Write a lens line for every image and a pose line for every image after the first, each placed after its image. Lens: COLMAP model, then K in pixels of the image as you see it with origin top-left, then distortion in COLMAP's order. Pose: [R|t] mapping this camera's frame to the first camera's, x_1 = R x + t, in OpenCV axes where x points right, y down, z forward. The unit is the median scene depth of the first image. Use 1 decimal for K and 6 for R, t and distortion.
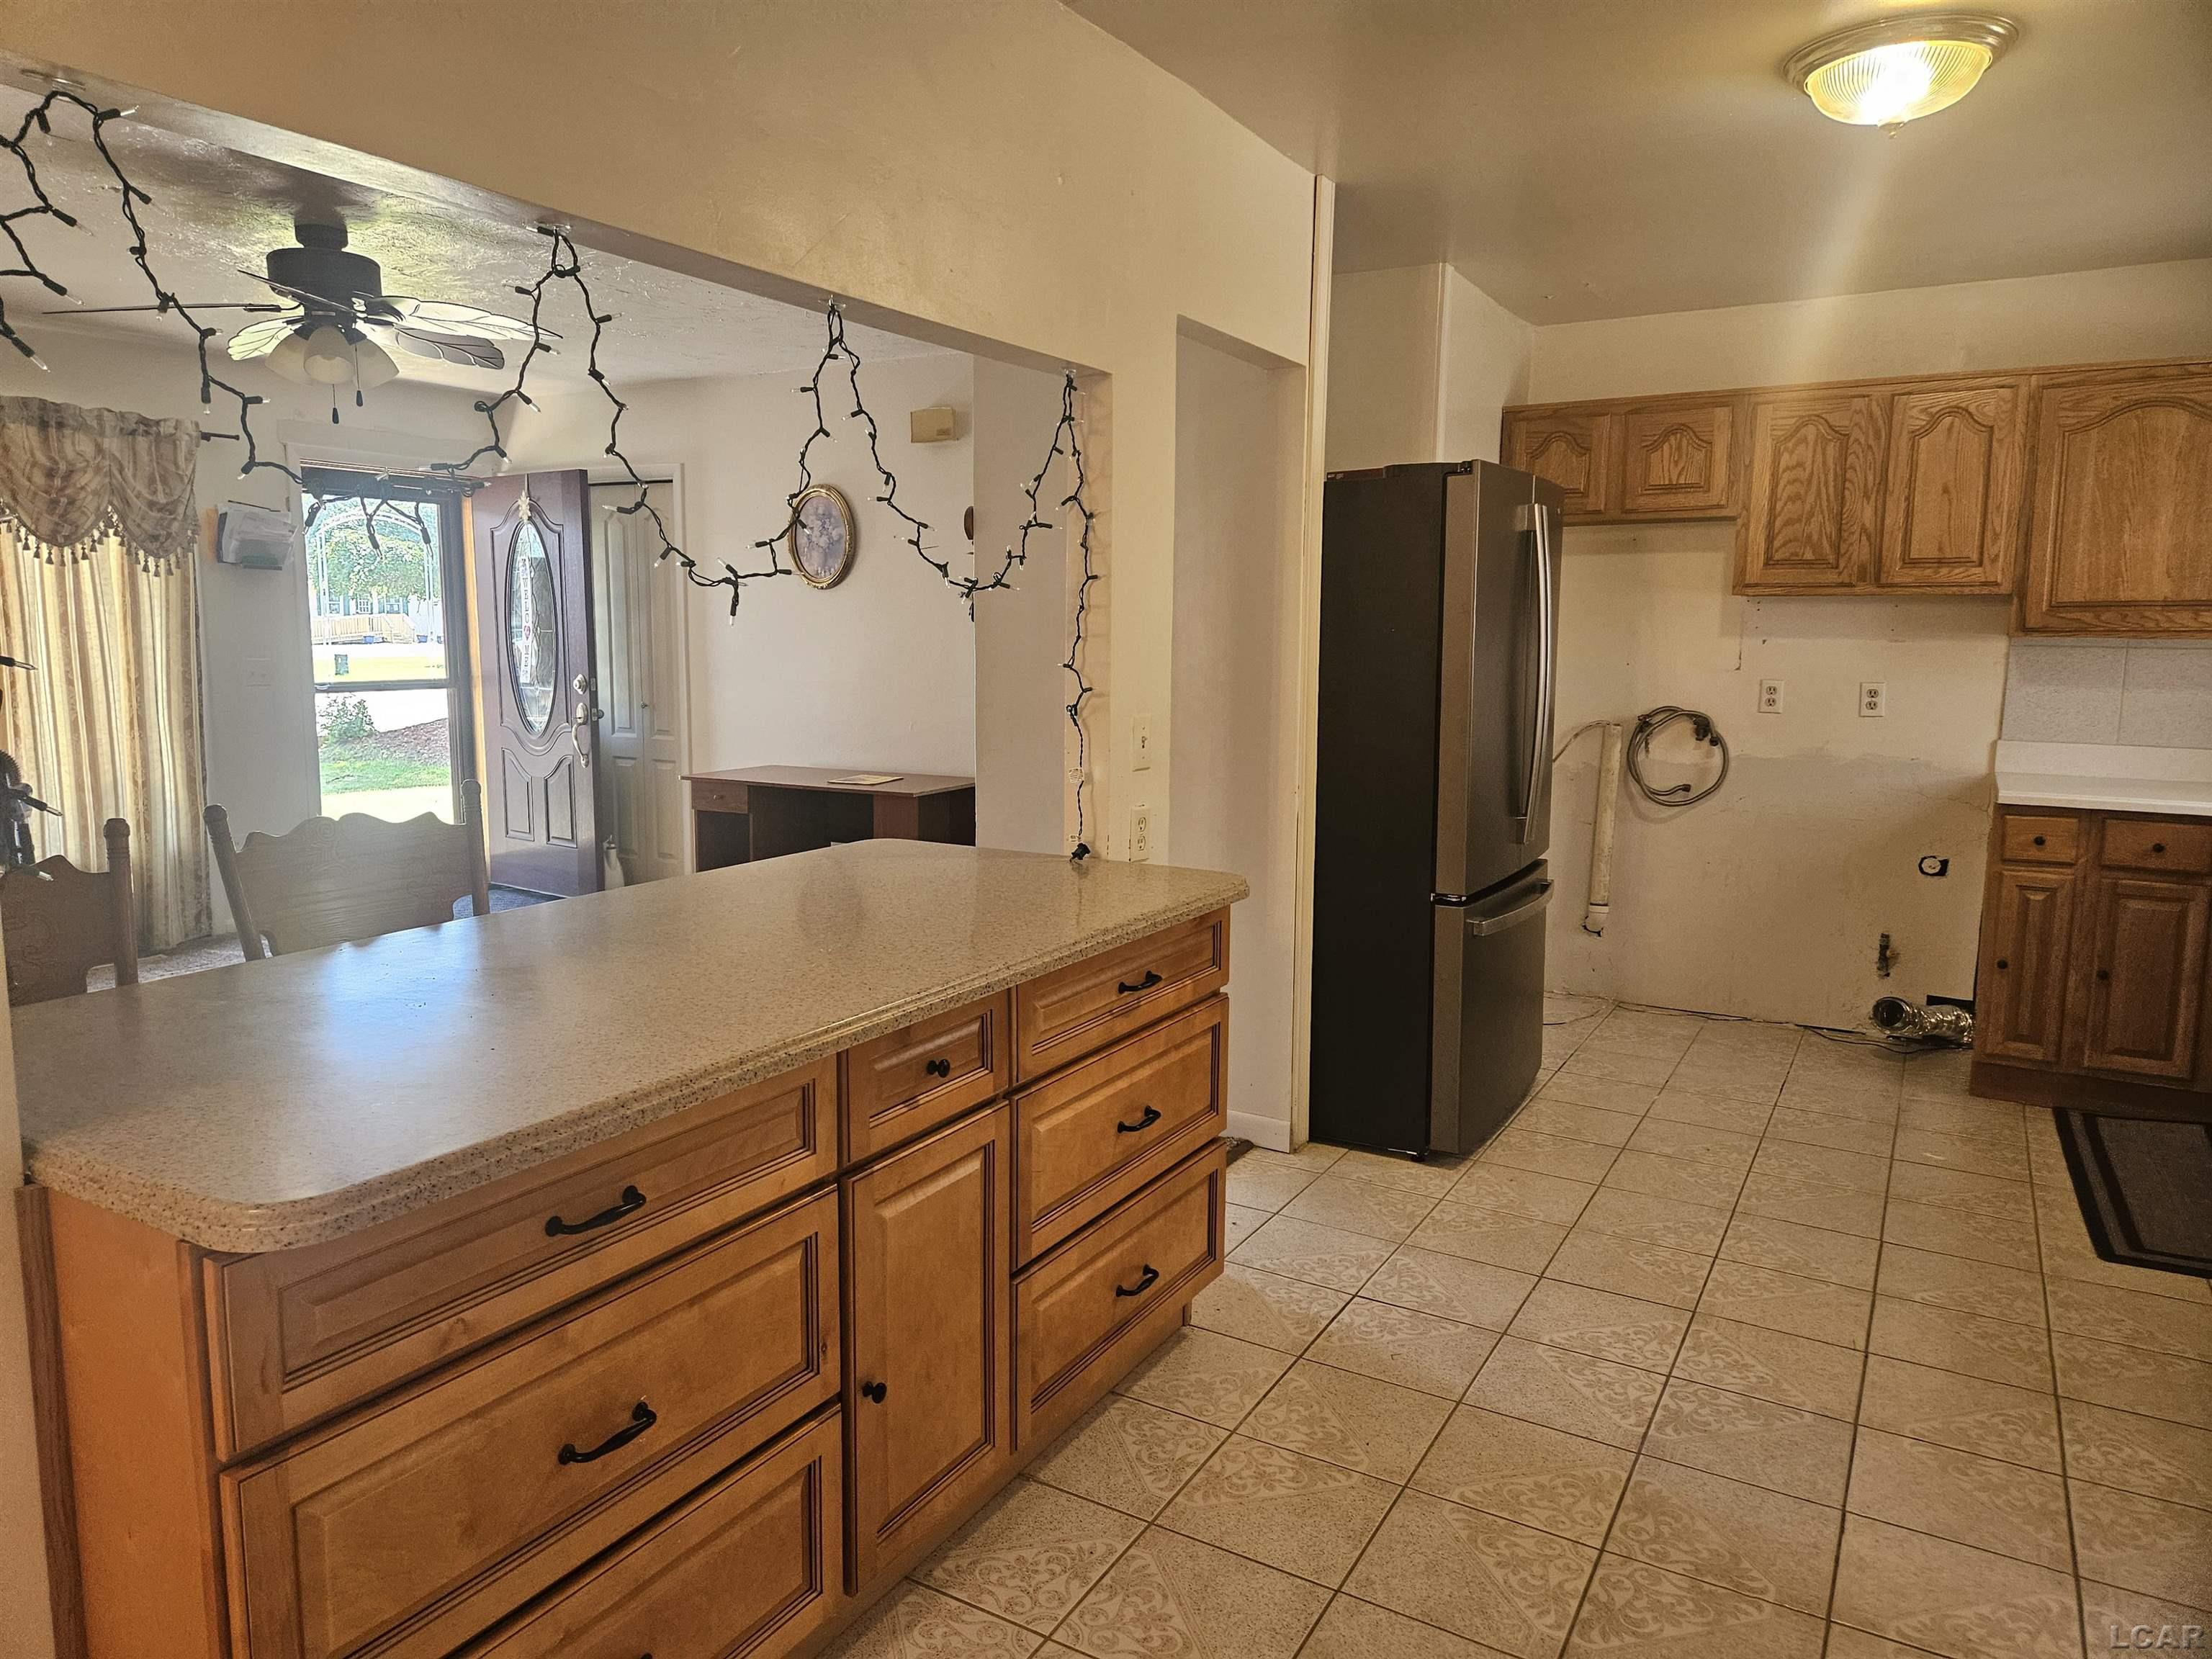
lens RADIAL K [[1521.5, 0, 1106.0], [0, 1521.5, 829.5], [0, 0, 1]] dist [0.003397, 0.000155]
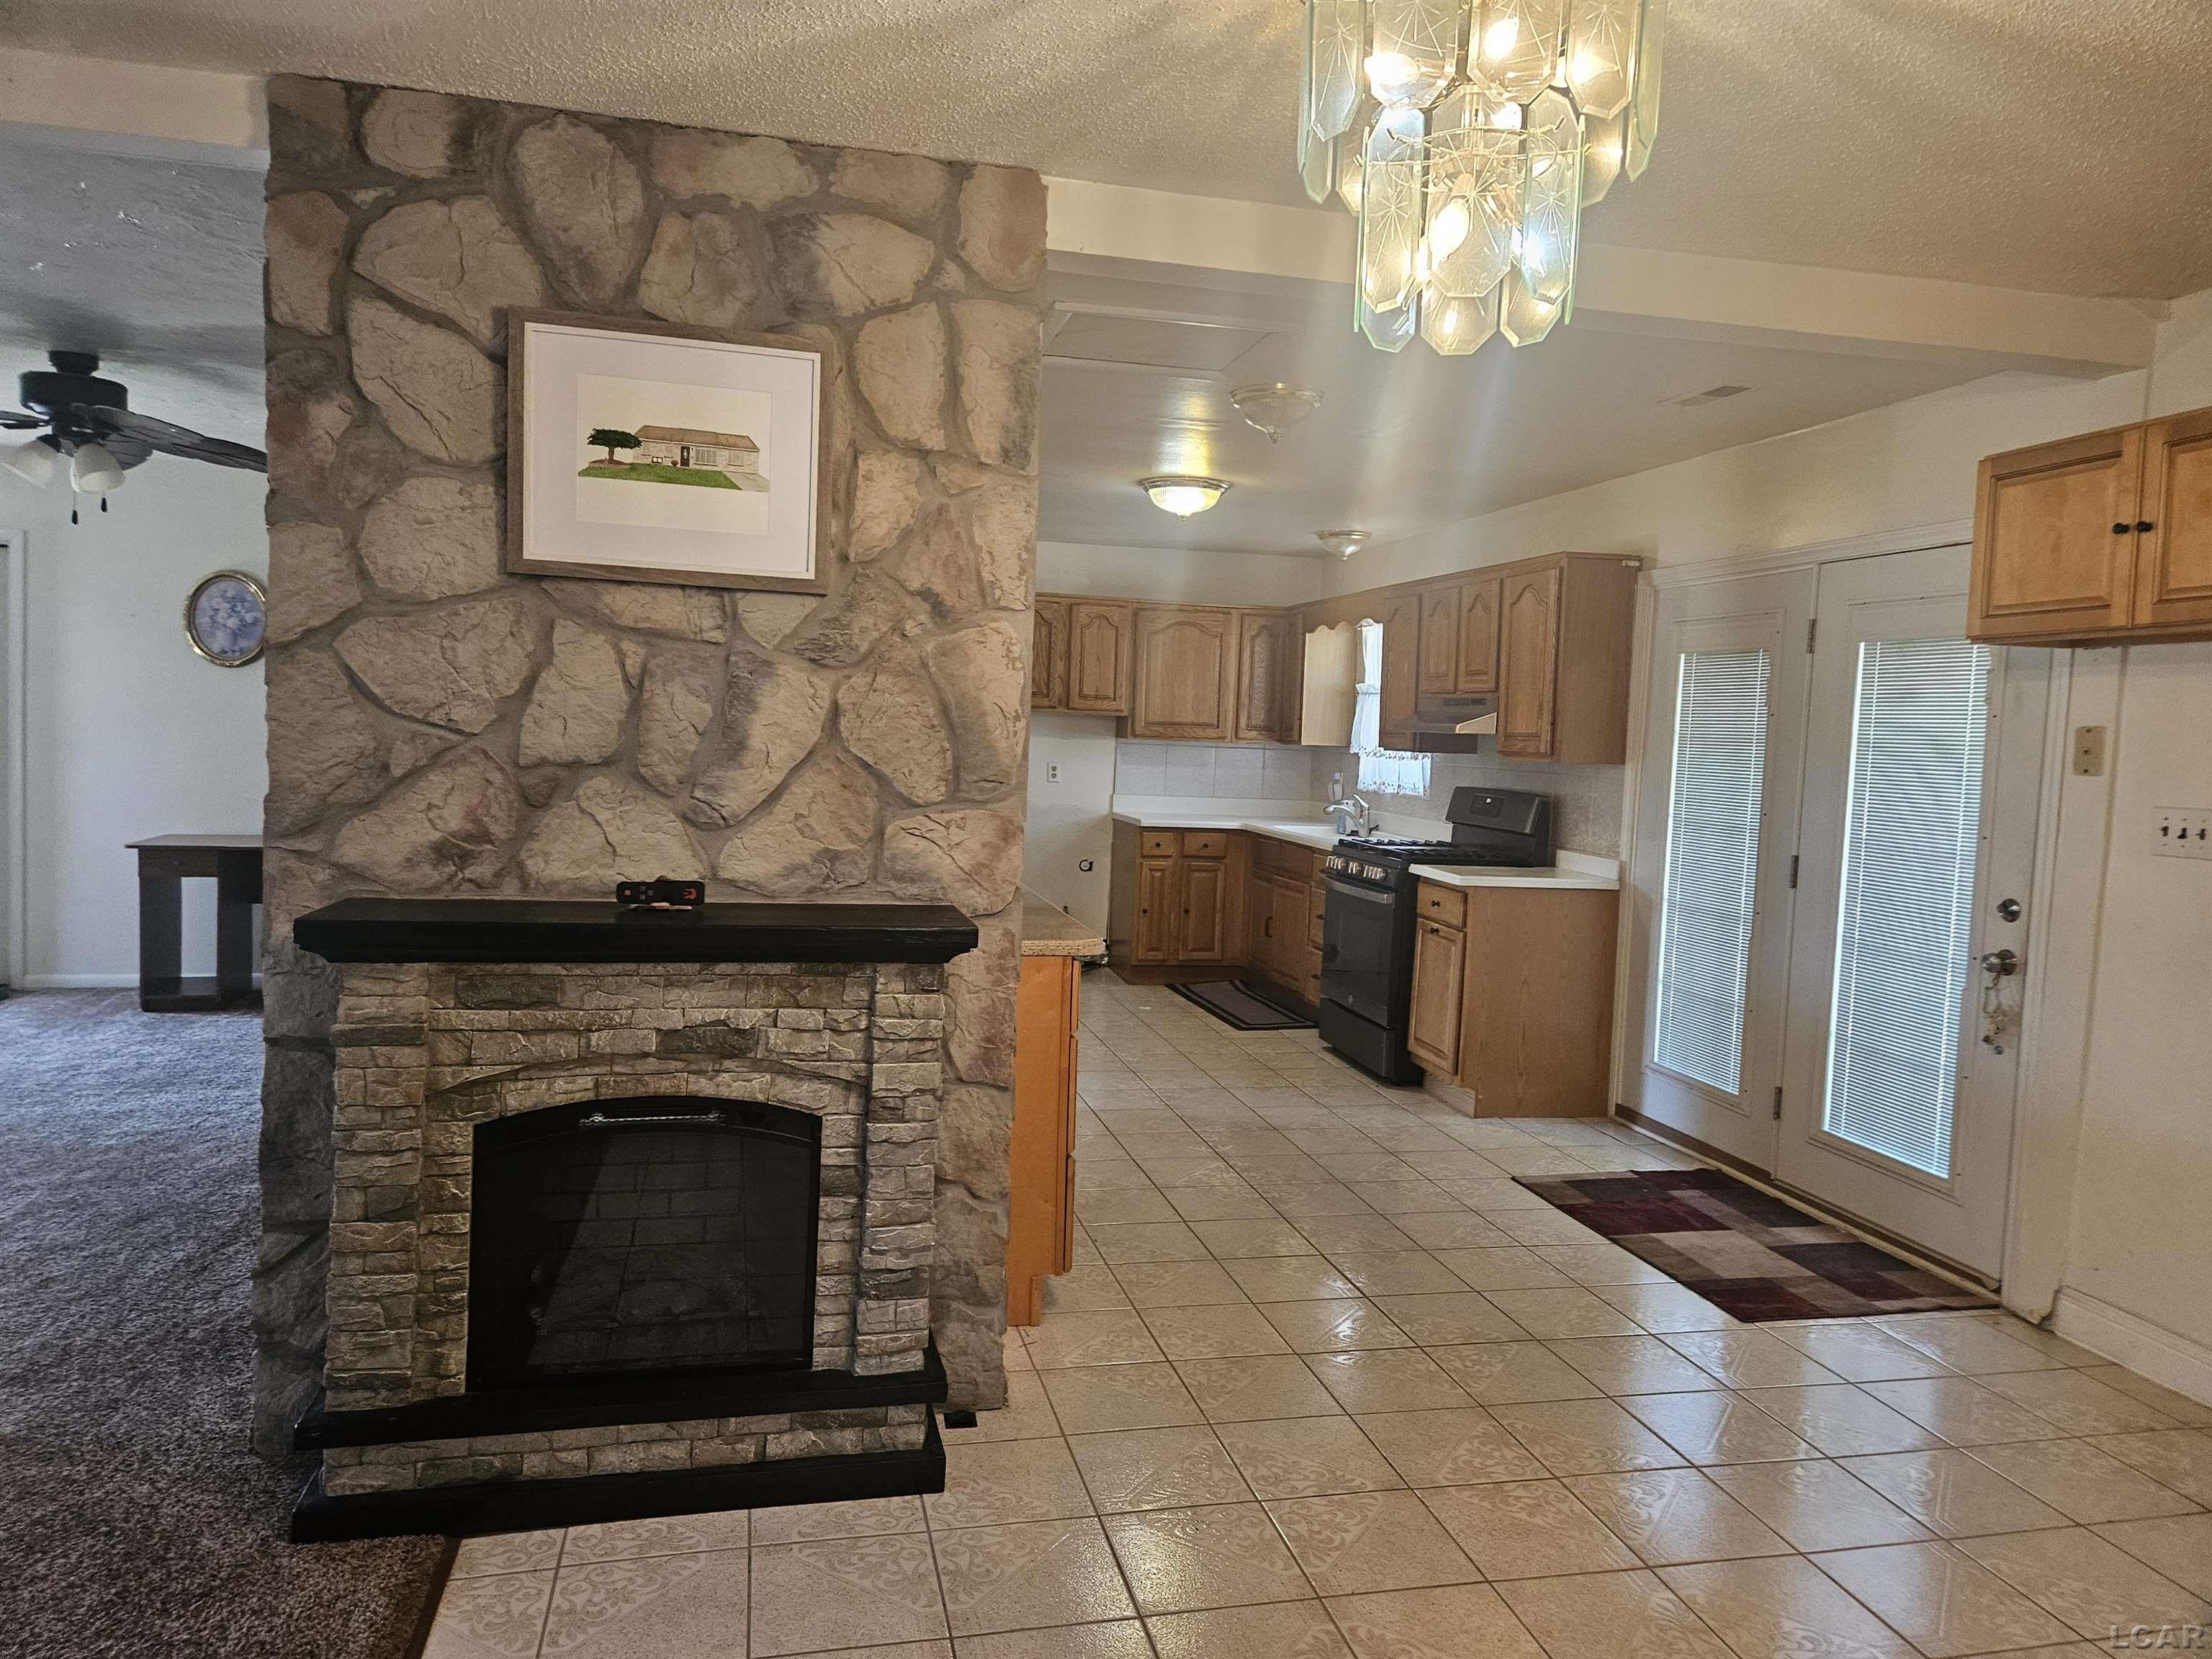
lens RADIAL K [[1469.4, 0, 1106.0], [0, 1469.4, 829.5], [0, 0, 1]] dist [-0.002012, -0.001304]
pose [[0.734907, -0.021547, 0.677826, -0.680003], [0.049708, 0.998518, -0.022153, 0.025174], [-0.676344, 0.049973, 0.734889, -0.318224]]
